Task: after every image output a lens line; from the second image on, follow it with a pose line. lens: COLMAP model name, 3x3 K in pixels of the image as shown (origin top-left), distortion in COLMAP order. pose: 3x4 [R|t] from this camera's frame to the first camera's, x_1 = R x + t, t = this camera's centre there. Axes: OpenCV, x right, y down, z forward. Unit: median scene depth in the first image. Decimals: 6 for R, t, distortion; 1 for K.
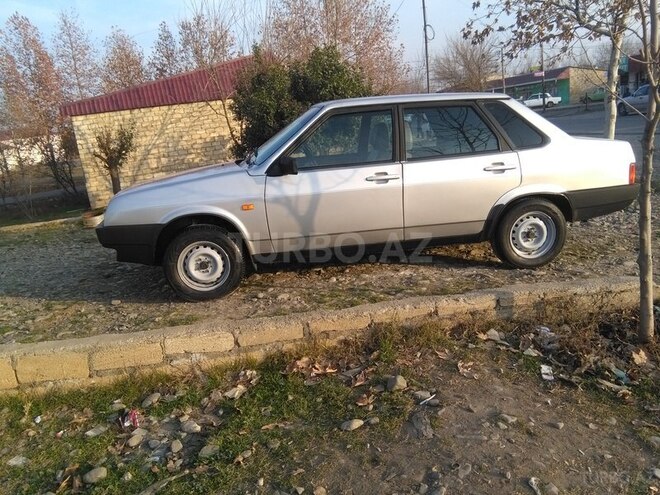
lens RADIAL K [[527.7, 0, 331.9], [0, 527.7, 253.0], [0, 0, 1]] dist [0.072761, -0.095293]
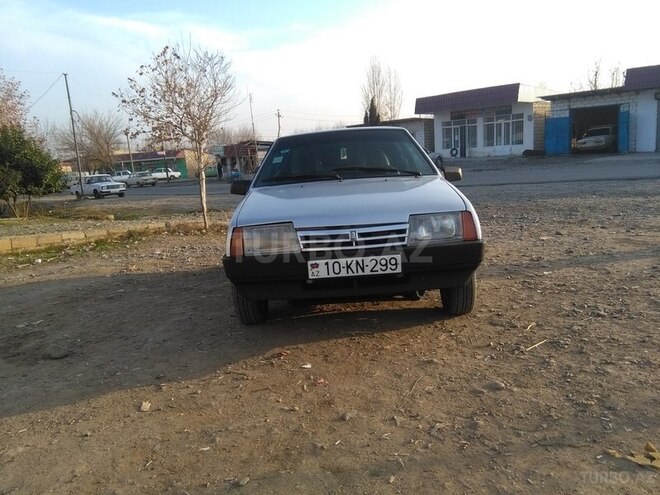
lens RADIAL K [[527.7, 0, 333.3], [0, 527.7, 249.2], [0, 0, 1]] dist [0.072761, -0.095293]
pose [[0.784579, -0.042563, 0.618566, -0.360218], [0.128038, 0.987260, -0.094468, 0.267827], [-0.606665, 0.153317, 0.780033, -0.855819]]
